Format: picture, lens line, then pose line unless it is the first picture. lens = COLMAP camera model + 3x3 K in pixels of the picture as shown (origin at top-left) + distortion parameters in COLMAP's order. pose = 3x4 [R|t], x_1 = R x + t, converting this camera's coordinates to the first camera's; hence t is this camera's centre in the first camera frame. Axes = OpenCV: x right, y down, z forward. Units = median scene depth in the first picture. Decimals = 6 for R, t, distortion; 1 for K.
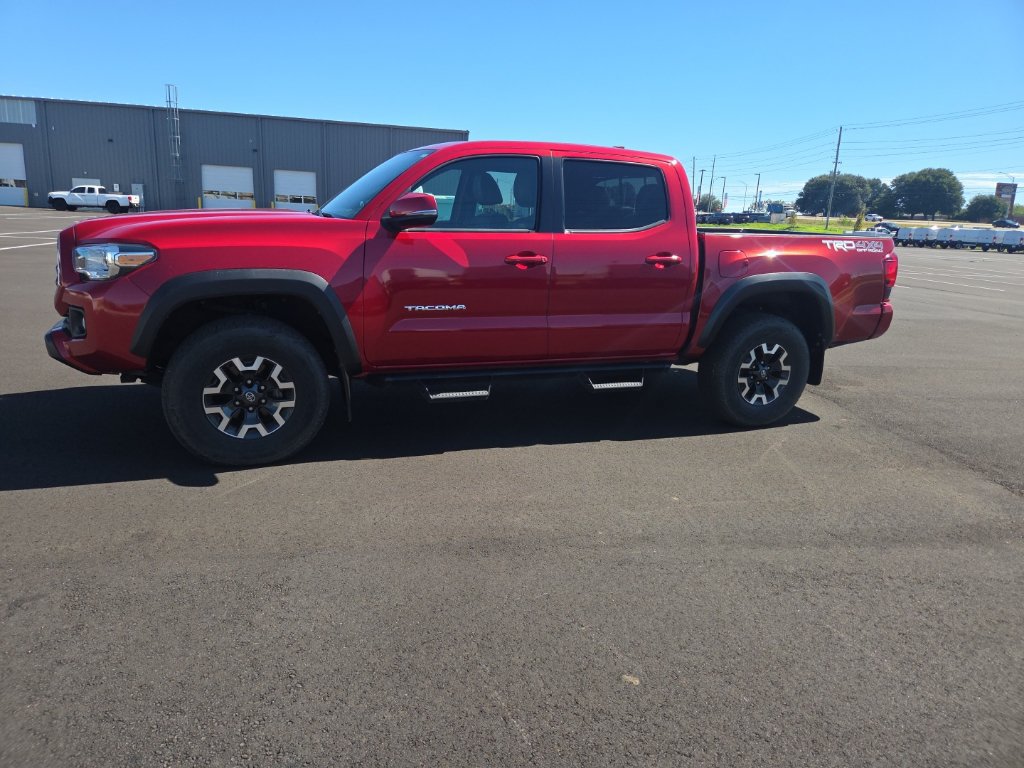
lens RADIAL K [[692.3, 0, 491.4], [0, 692.3, 368.2], [0, 0, 1]] dist [0.073041, -0.064925]
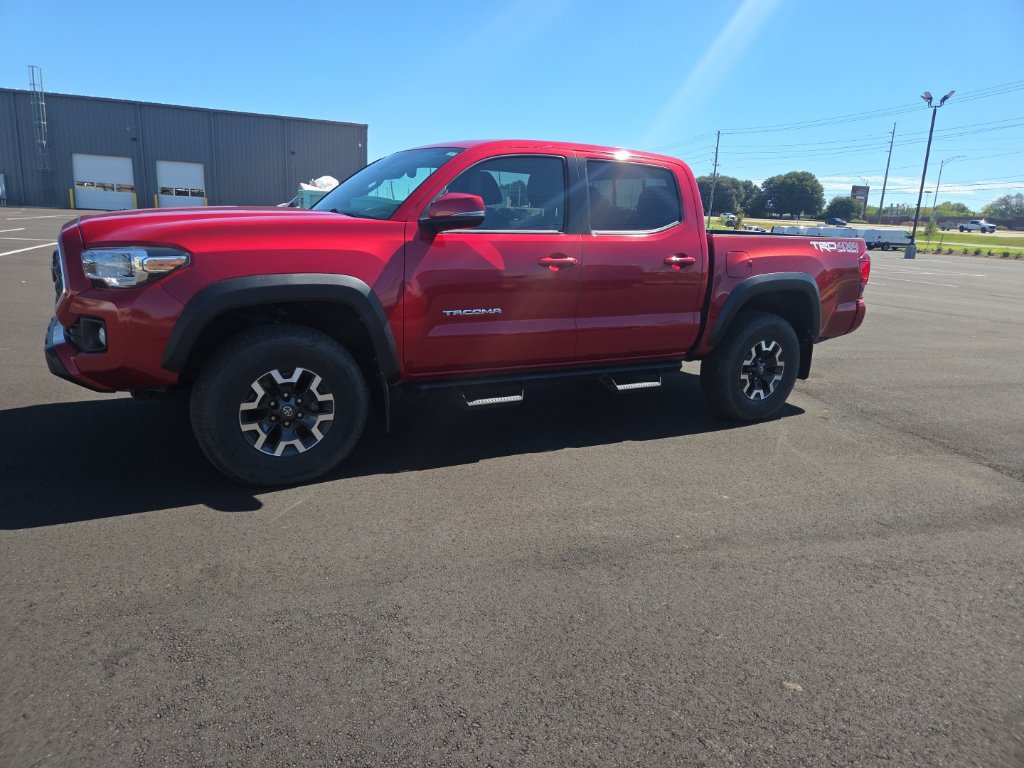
lens RADIAL K [[695.2, 0, 491.8], [0, 695.2, 365.5], [0, 0, 1]] dist [0.068702, -0.060127]
pose [[0.988642, -0.025520, 0.148104, -0.194120], [0.025445, 0.999673, 0.002400, -0.013462], [-0.148117, 0.001395, 0.988969, 0.036762]]
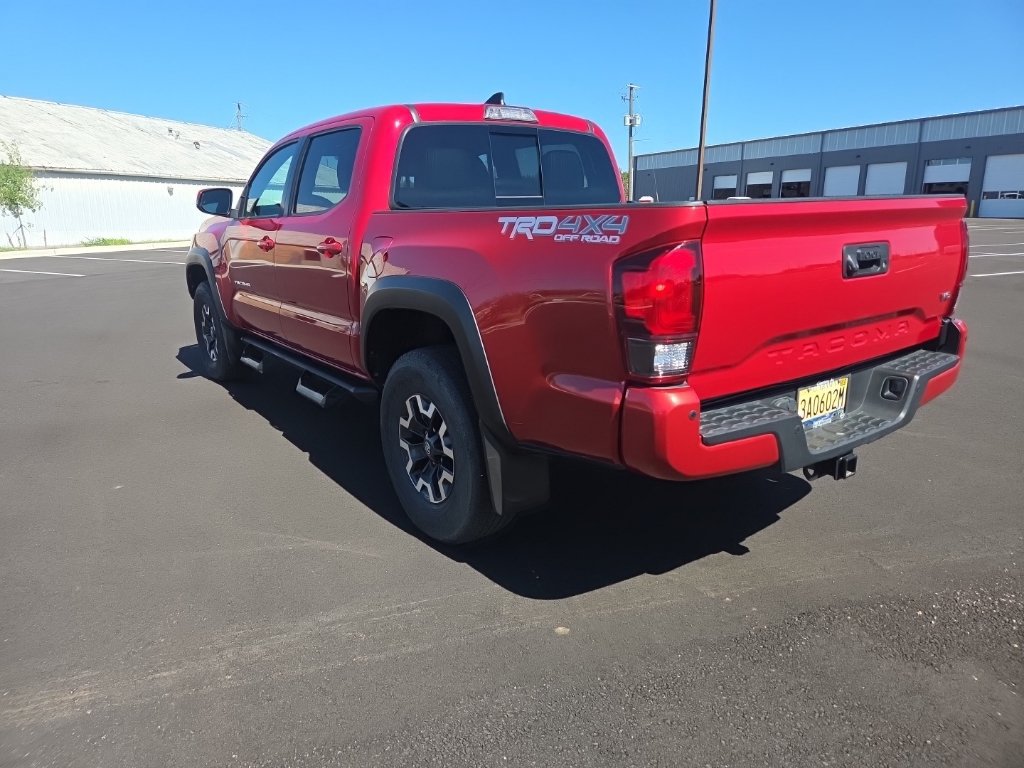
lens RADIAL K [[676.6, 0, 491.2], [0, 676.6, 367.7], [0, 0, 1]] dist [0.074038, -0.063037]
pose [[0.247672, 0.170615, -0.953703, 1.132346], [-0.187422, 0.974215, 0.125612, -0.168615], [0.950543, 0.147634, 0.273263, 1.074413]]
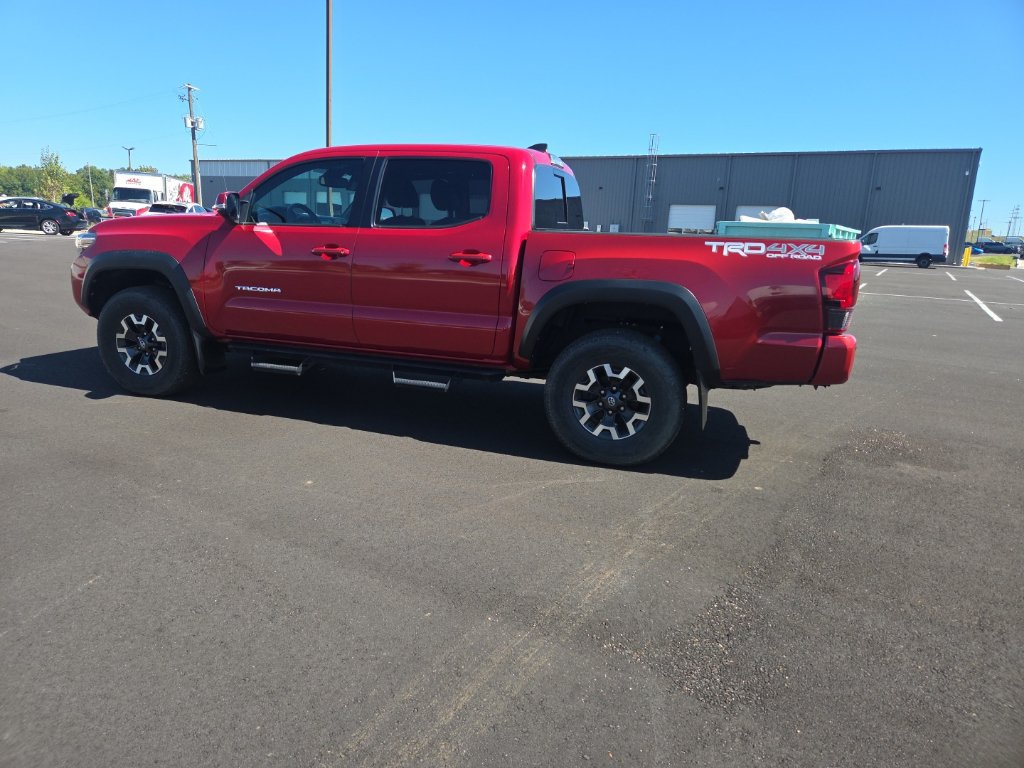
lens RADIAL K [[683.7, 0, 487.4], [0, 683.7, 366.9], [0, 0, 1]] dist [0.069329, -0.058792]
pose [[0.764843, 0.113156, -0.634201, 0.952969], [-0.146574, 0.989200, -0.000271, -0.012864], [0.627321, 0.093164, 0.773168, 0.338888]]
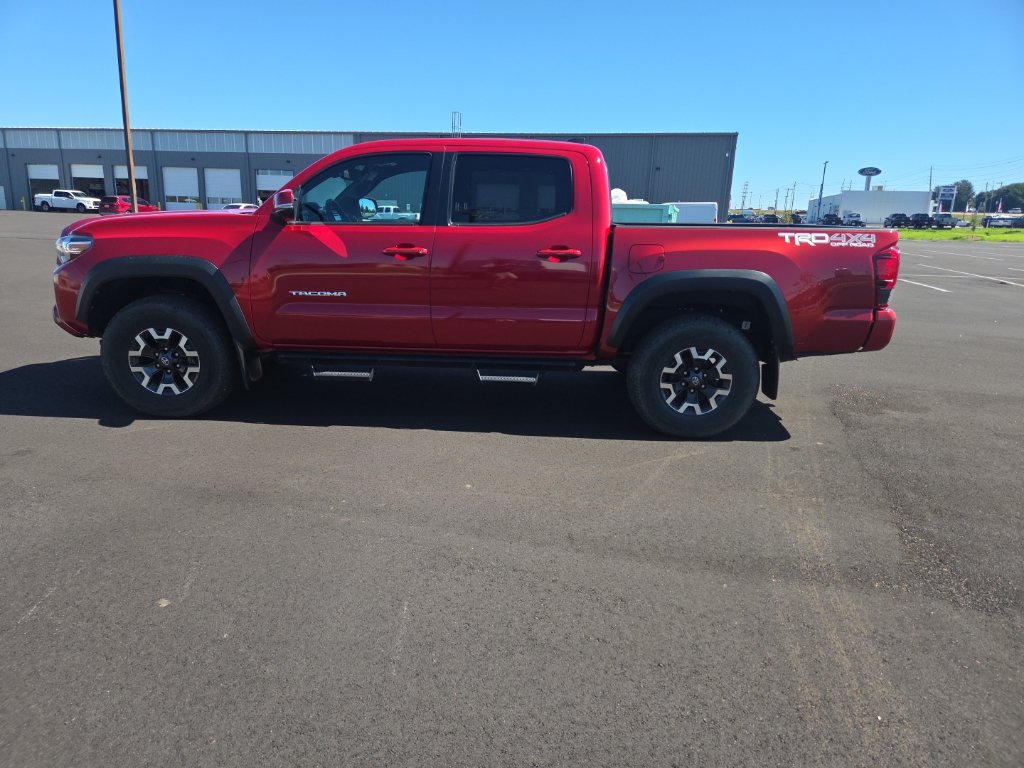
lens RADIAL K [[687.6, 0, 491.0], [0, 687.6, 386.2], [0, 0, 1]] dist [0.077165, -0.068079]
pose [[0.921546, 0.073449, -0.381259, 0.591813], [-0.069730, 0.997287, 0.023582, 0.015028], [0.381956, 0.004854, 0.924168, 0.079614]]
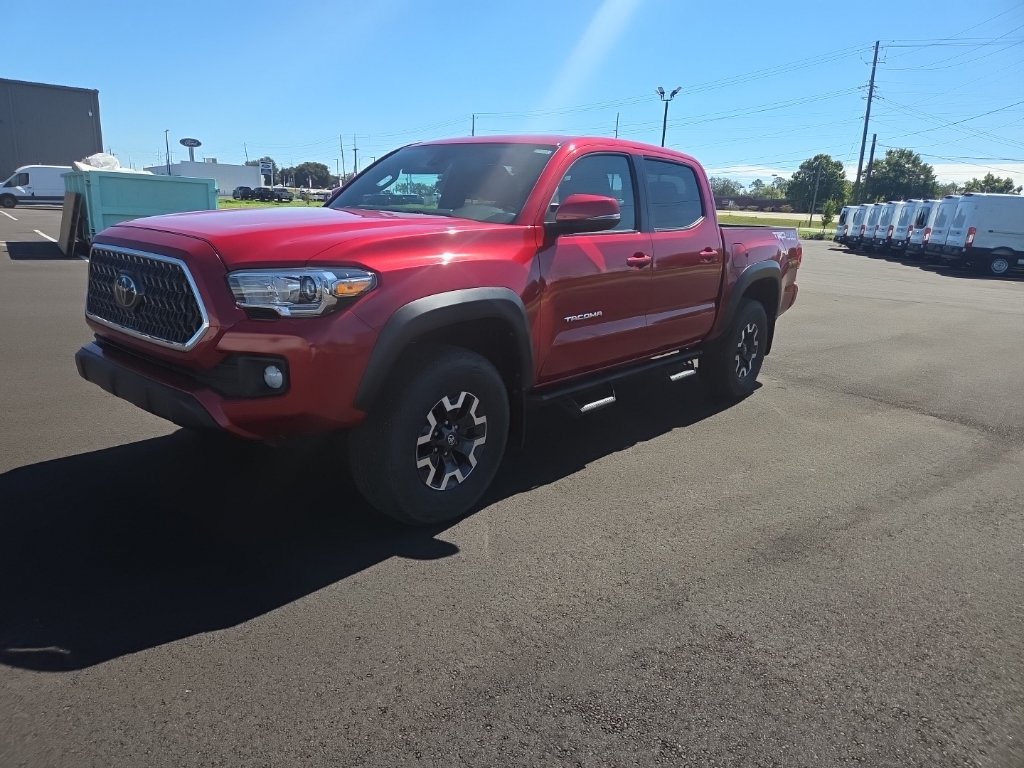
lens RADIAL K [[691.3, 0, 495.4], [0, 691.3, 389.1], [0, 0, 1]] dist [0.076251, -0.068634]
pose [[0.879692, -0.124472, 0.458964, -0.614188], [0.097783, 0.991859, 0.081575, -0.075550], [-0.465381, -0.026882, 0.884702, 0.212872]]
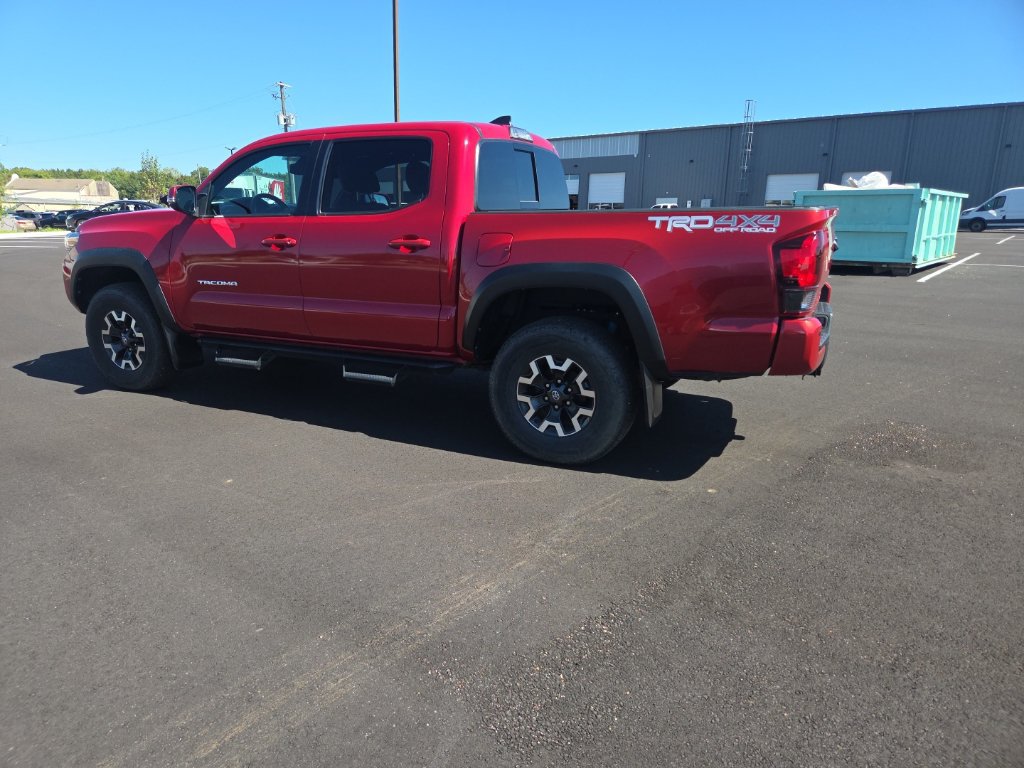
lens RADIAL K [[680.0, 0, 489.5], [0, 680.0, 388.0], [0, 0, 1]] dist [0.083645, -0.079530]
pose [[0.674405, 0.140543, -0.724862, 1.065469], [-0.130568, 0.988946, 0.070267, -0.052085], [0.726725, 0.047255, 0.685301, 0.530446]]
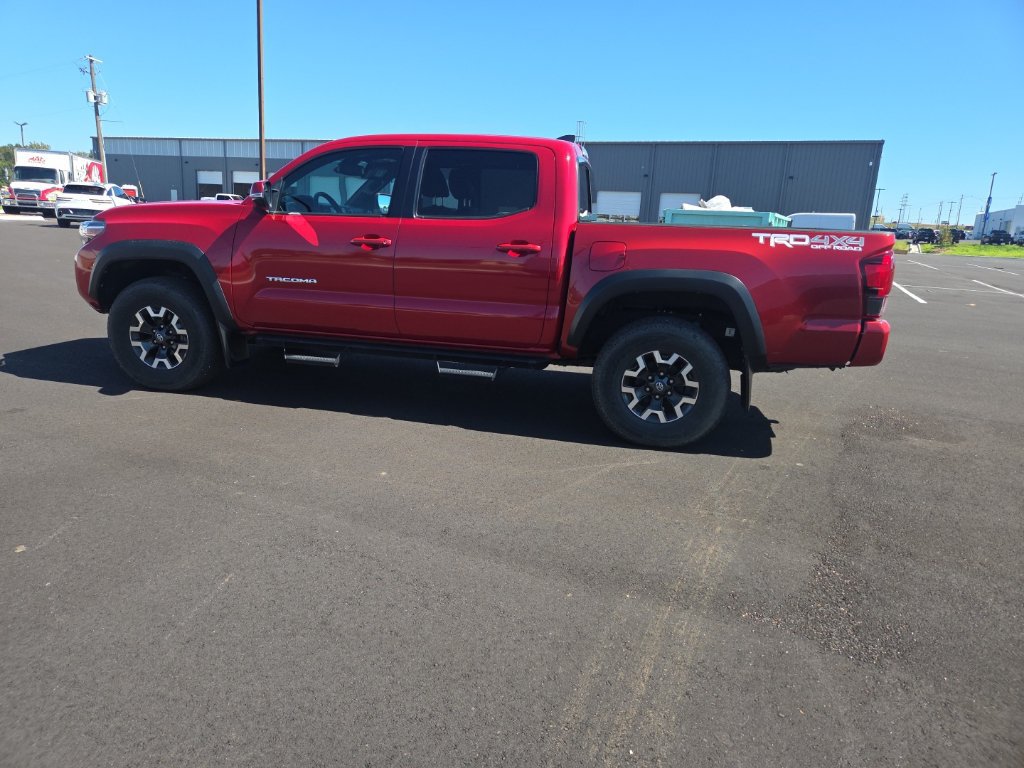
lens RADIAL K [[686.6, 0, 488.1], [0, 686.6, 365.1], [0, 0, 1]] dist [0.072302, -0.063755]
pose [[0.832514, 0.109704, -0.543034, 0.814428], [-0.128951, 0.991647, 0.002642, 0.008418], [0.538788, 0.067825, 0.839707, 0.208954]]
